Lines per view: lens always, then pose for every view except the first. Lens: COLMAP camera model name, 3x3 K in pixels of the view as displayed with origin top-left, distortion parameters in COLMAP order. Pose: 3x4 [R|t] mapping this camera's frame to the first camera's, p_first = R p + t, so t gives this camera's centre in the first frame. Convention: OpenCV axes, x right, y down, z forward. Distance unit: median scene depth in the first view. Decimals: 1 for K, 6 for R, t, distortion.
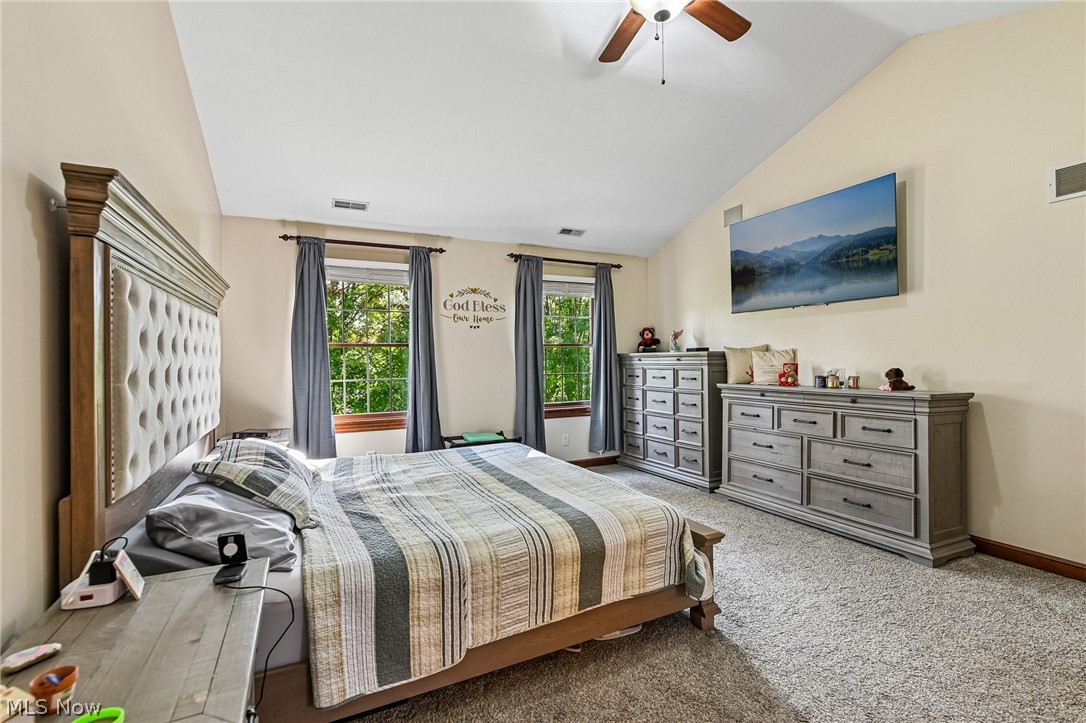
lens RADIAL K [[493.5, 0, 548.3], [0, 493.5, 363.3], [0, 0, 1]] dist [0.001398, -0.000464]
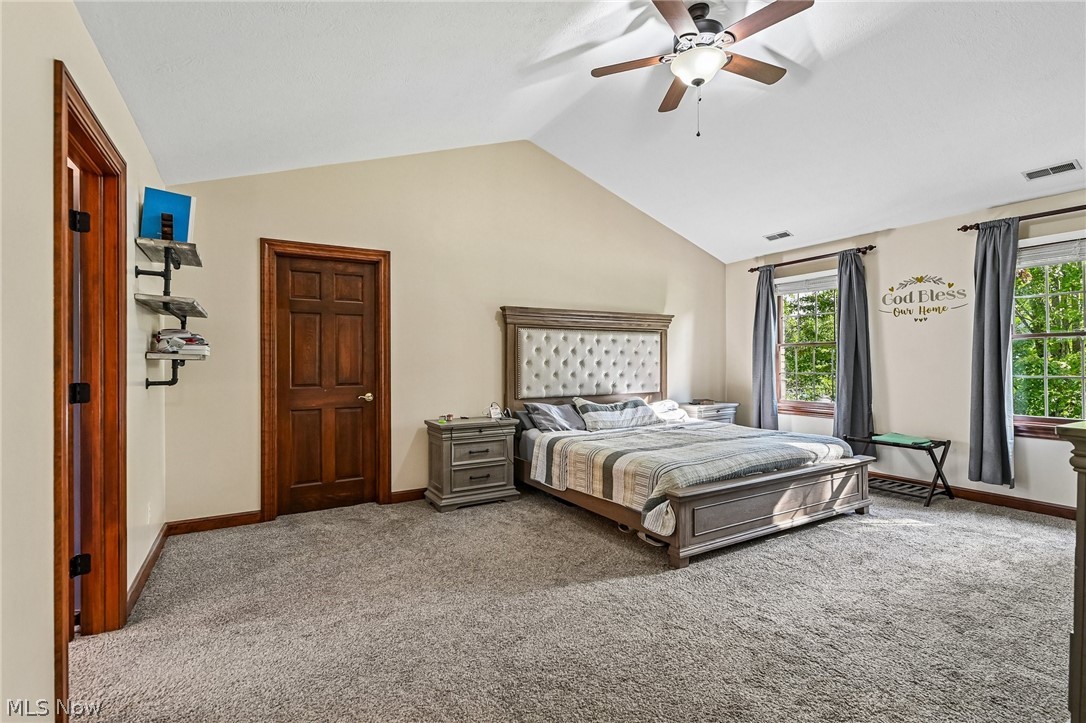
lens RADIAL K [[493.5, 0, 549.6], [0, 493.5, 360.1], [0, 0, 1]] dist [0.001398, -0.000464]
pose [[0.084467, 0.007037, -0.996401, 0.777979], [-0.004858, 0.999966, 0.006651, -0.002779], [0.996414, 0.004279, 0.084498, 0.279320]]
